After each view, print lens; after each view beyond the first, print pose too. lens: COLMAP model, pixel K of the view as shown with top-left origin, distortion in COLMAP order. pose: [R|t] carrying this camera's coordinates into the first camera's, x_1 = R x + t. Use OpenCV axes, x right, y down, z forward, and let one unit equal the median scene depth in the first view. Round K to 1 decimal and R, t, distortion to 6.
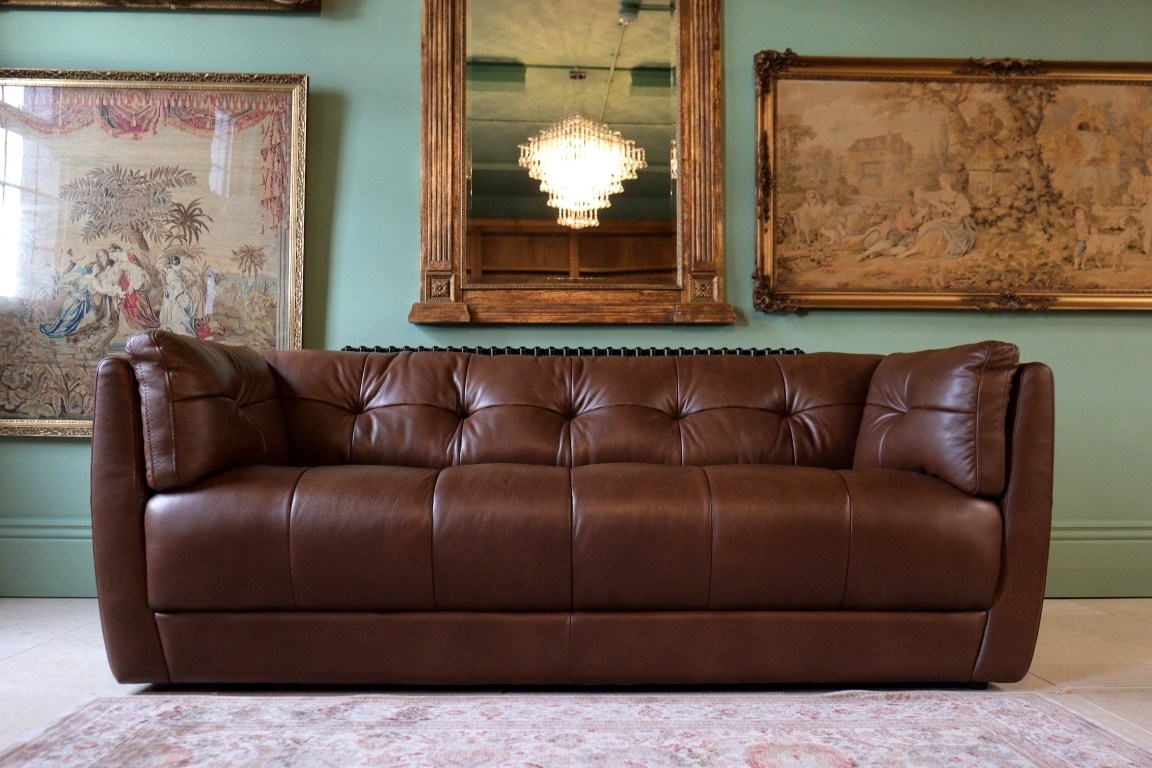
lens RADIAL K [[1036.4, 0, 576.0], [0, 1036.4, 384.0], [0, 0, 1]] dist [-0.003504, -0.009001]
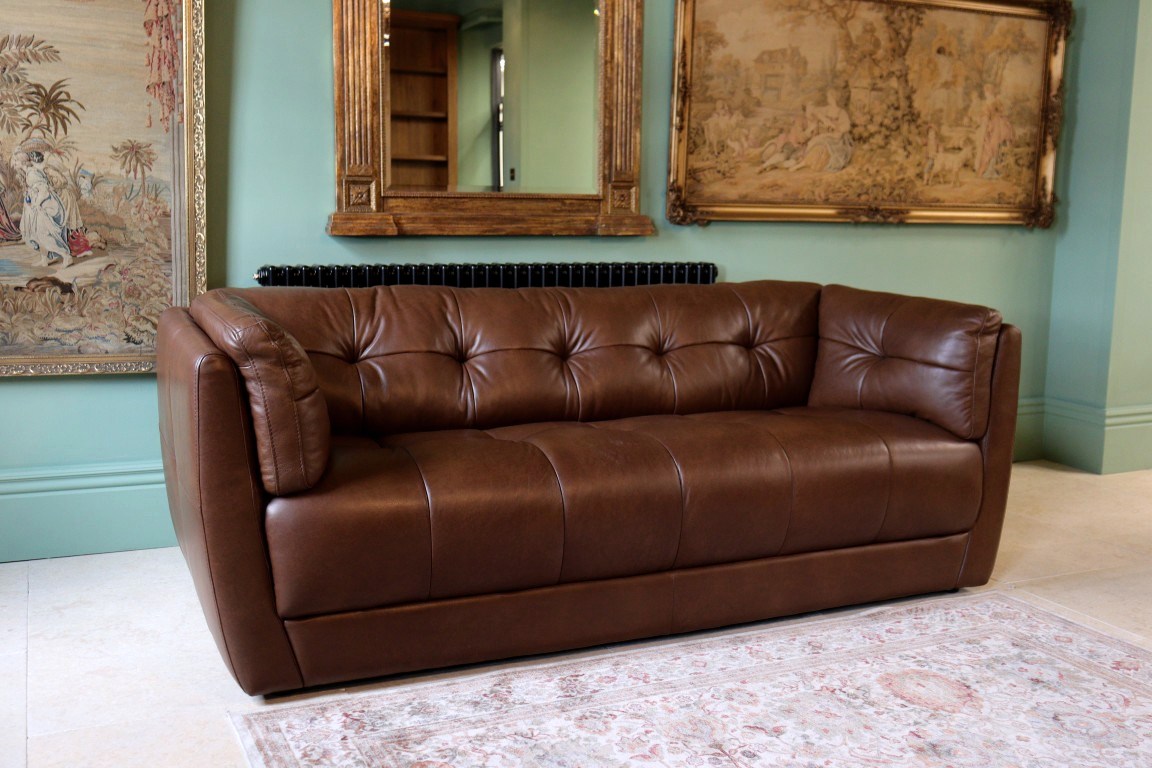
lens RADIAL K [[1179.0, 0, 576.0], [0, 1179.0, 384.0], [0, 0, 1]] dist [-0.000032, -0.002874]
pose [[0.919103, -0.047375, 0.391159, -0.363679], [-0.029667, 0.981607, 0.188594, -0.129401], [-0.392899, -0.184942, 0.900792, -0.025449]]
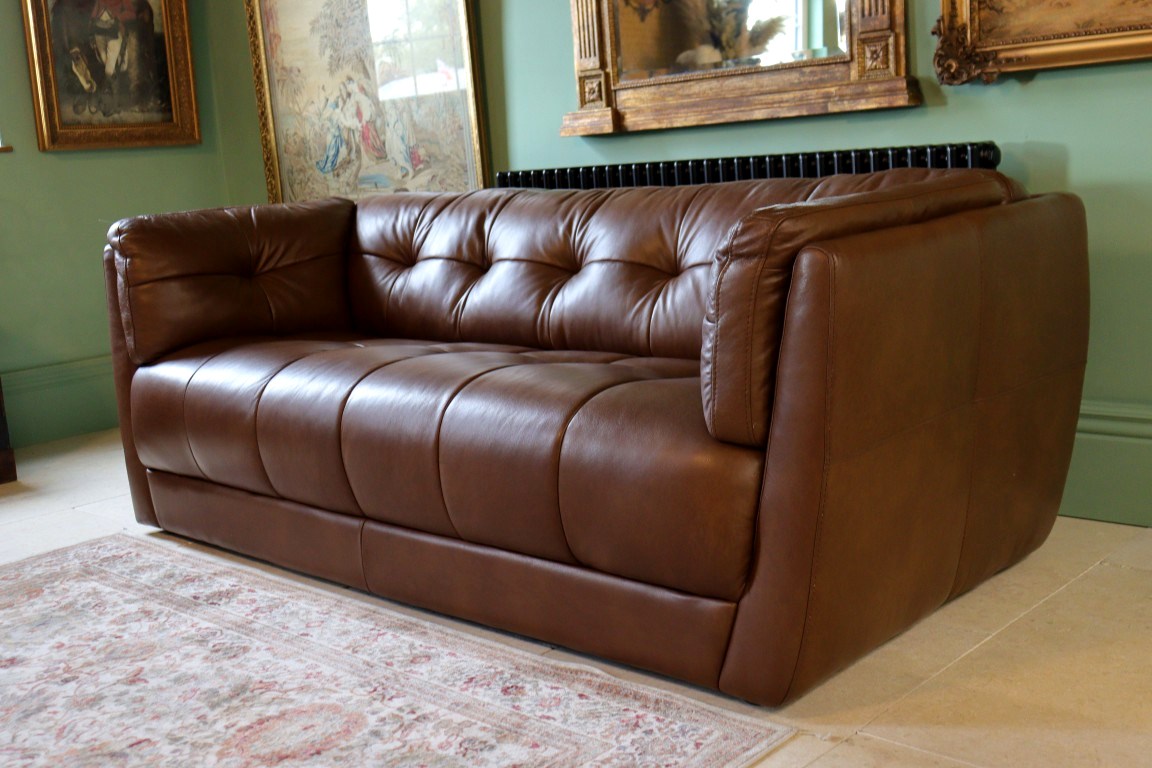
lens RADIAL K [[1272.7, 0, 578.3], [0, 1272.7, 398.0], [0, 0, 1]] dist [0.001687, 0.000097]
pose [[0.716415, 0.078555, -0.693238, 0.581971], [0.097493, 0.972619, 0.210966, -0.069217], [0.690829, -0.218725, 0.689140, 0.234071]]
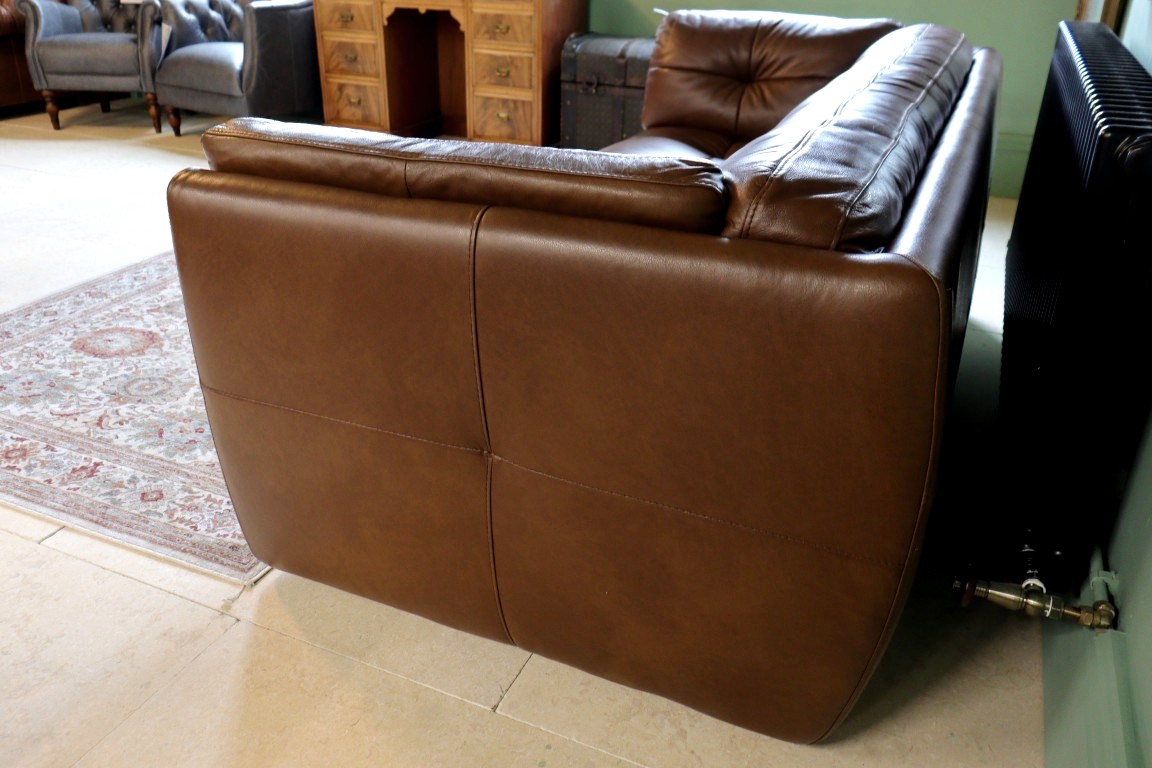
lens RADIAL K [[915.6, 0, 576.0], [0, 915.6, 384.0], [0, 0, 1]] dist [-0.007393, 0.000861]
pose [[-0.426474, 0.394979, -0.813703, 0.539435], [0.015849, 0.902741, 0.429892, -0.084798], [0.904361, 0.170441, -0.391255, 0.940906]]
